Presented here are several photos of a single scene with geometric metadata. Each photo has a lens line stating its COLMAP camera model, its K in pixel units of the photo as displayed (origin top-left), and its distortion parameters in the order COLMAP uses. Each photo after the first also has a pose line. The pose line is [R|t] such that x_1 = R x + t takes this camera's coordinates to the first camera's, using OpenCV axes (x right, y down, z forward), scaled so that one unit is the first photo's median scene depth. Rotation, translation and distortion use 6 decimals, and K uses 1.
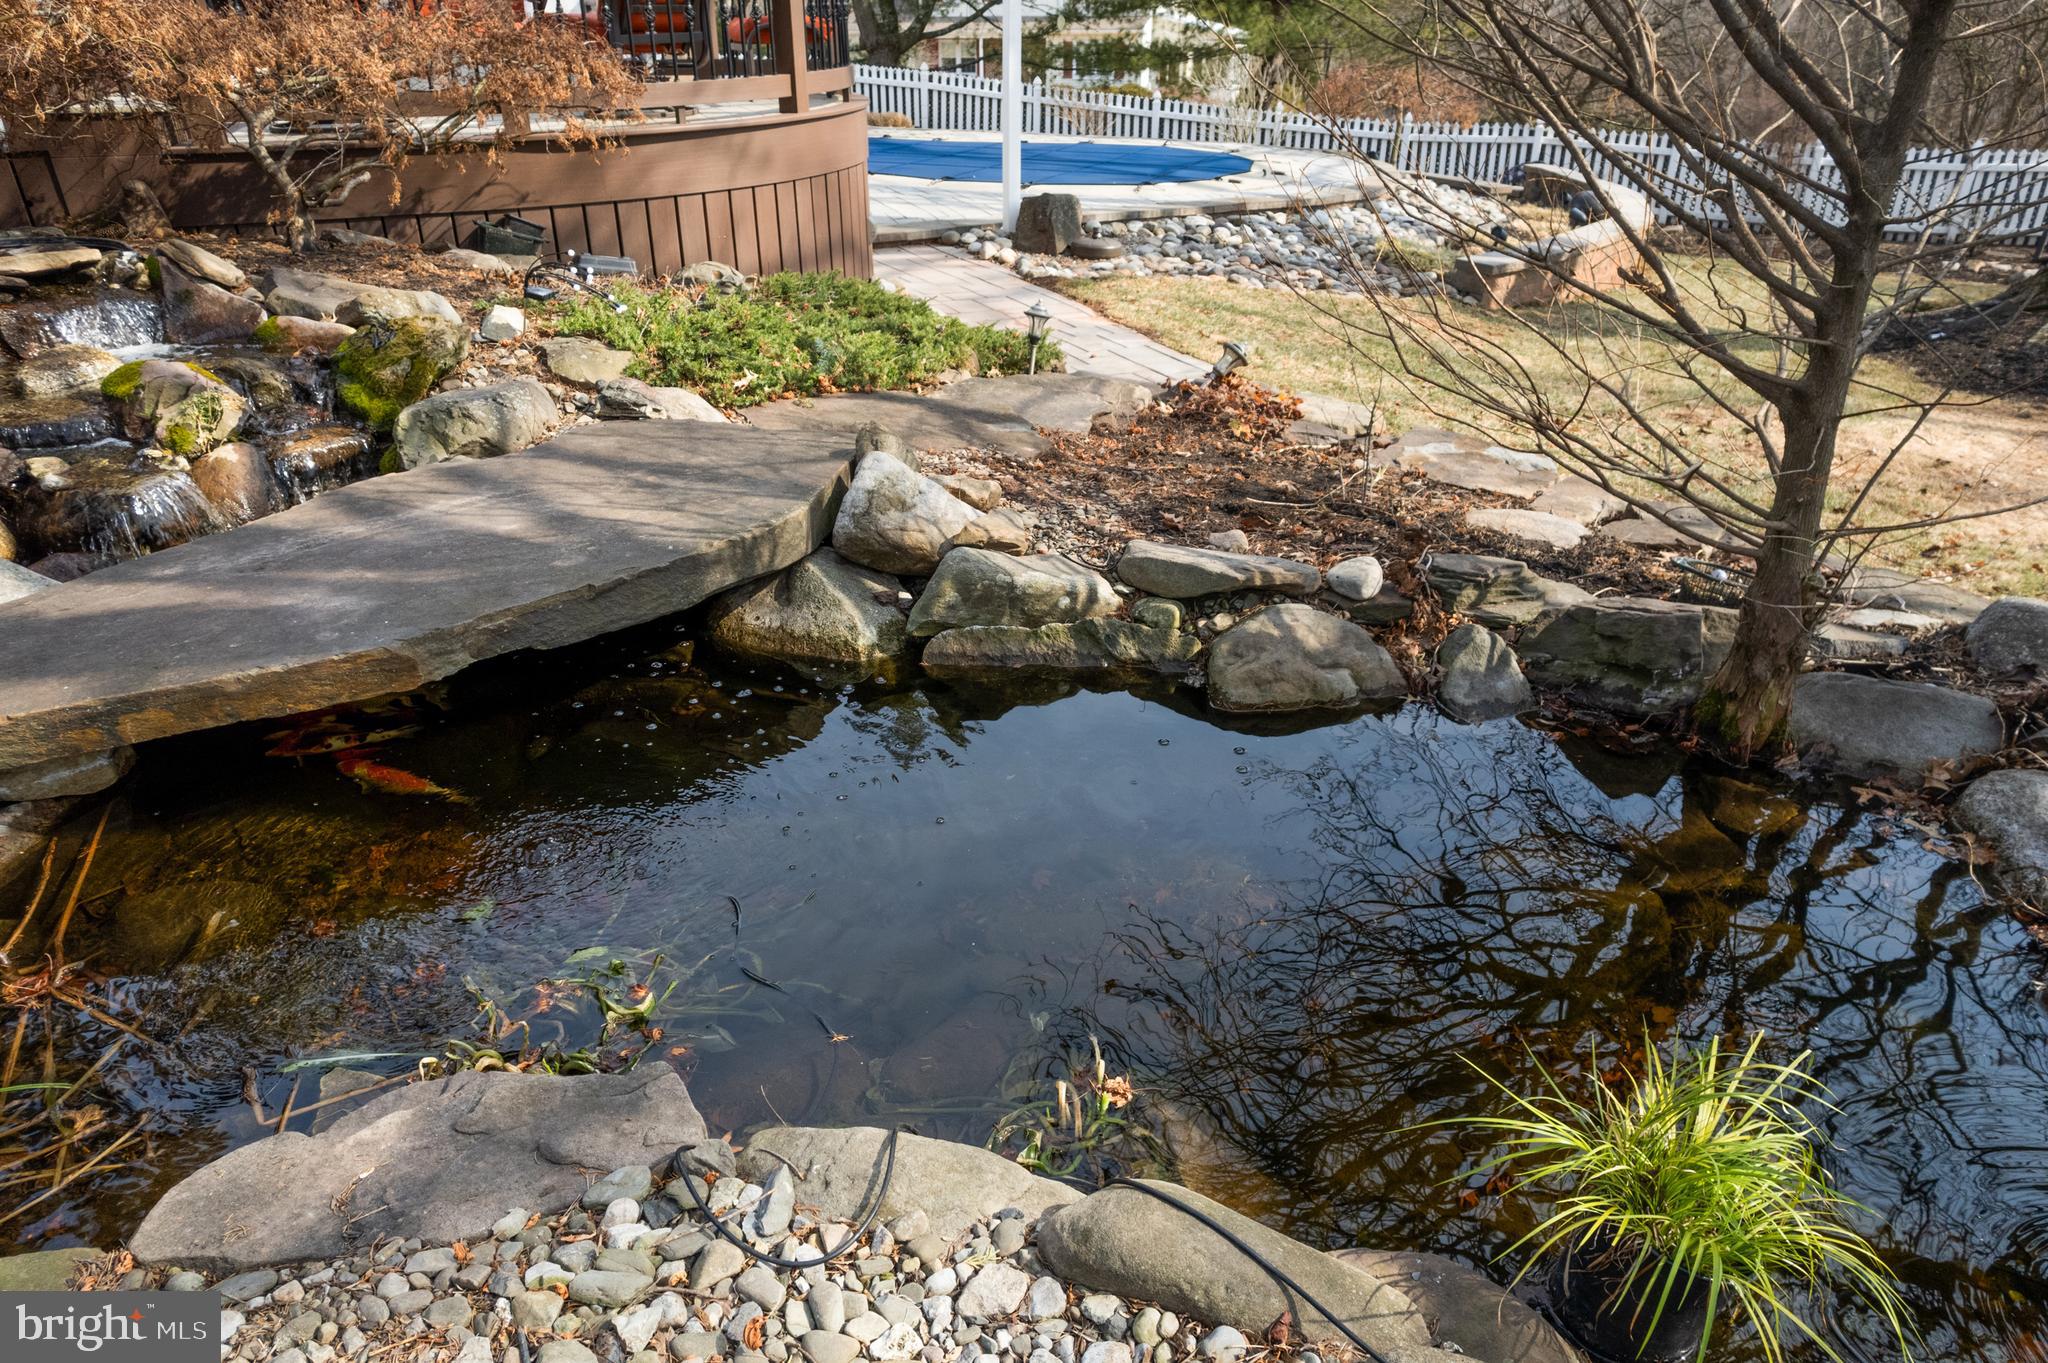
lens RADIAL K [[1311.0, 0, 1024.0], [0, 1311.0, 681.5], [0, 0, 1]] dist [-0.078578, 0.069424]
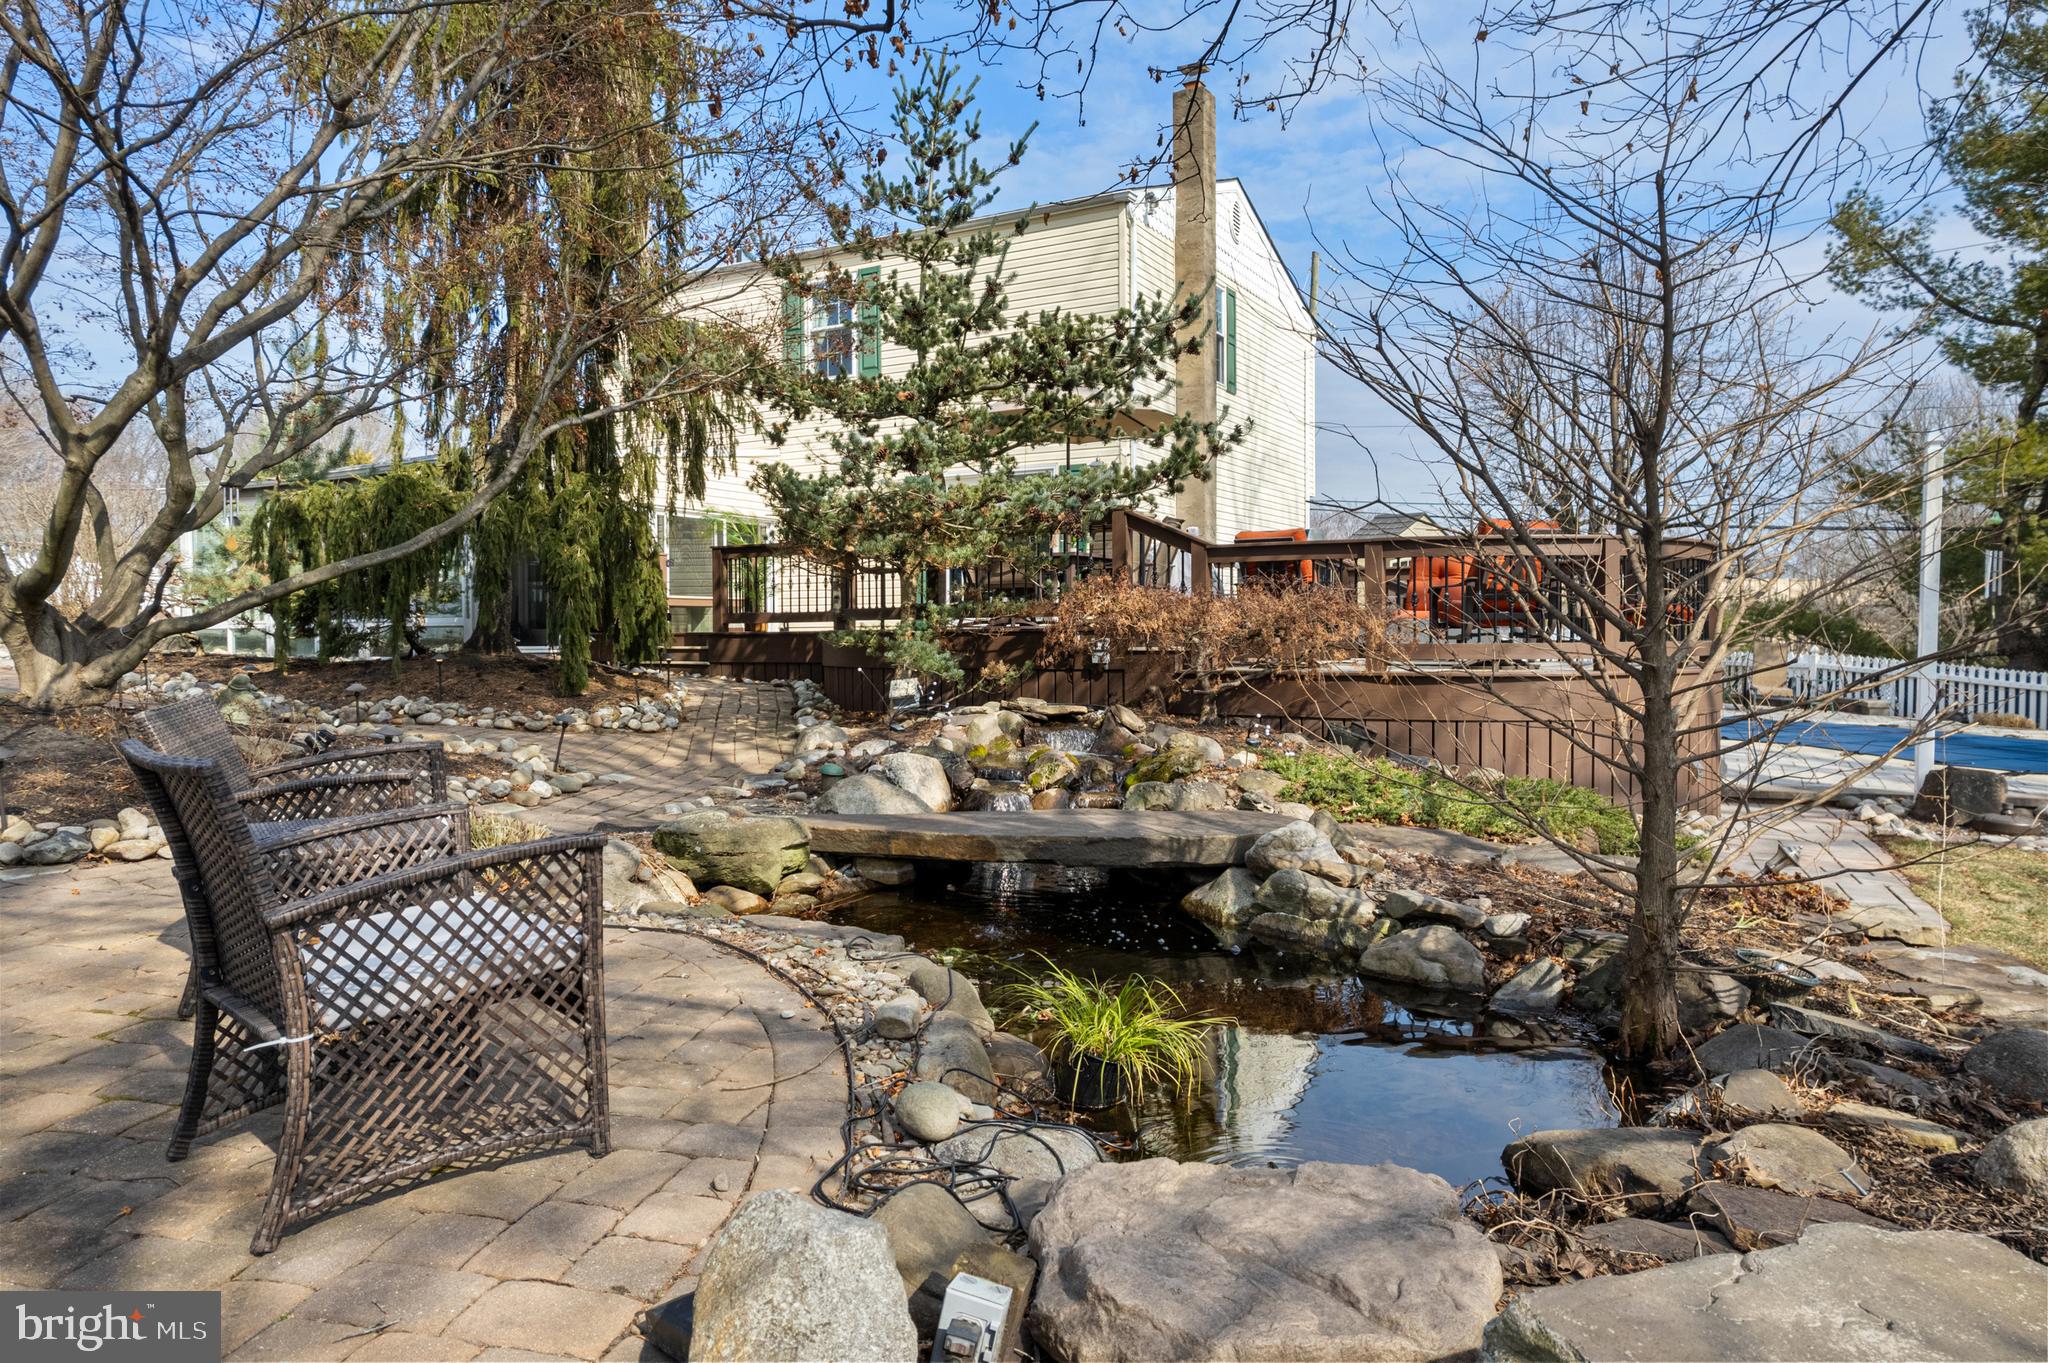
lens RADIAL K [[1311.0, 0, 1024.0], [0, 1311.0, 681.5], [0, 0, 1]] dist [-0.078578, 0.069424]
pose [[0.643856, 0.028747, -0.764607, 0.704748], [-0.352636, 0.897988, -0.263184, 0.170355], [0.679042, 0.439080, 0.588312, -0.208337]]
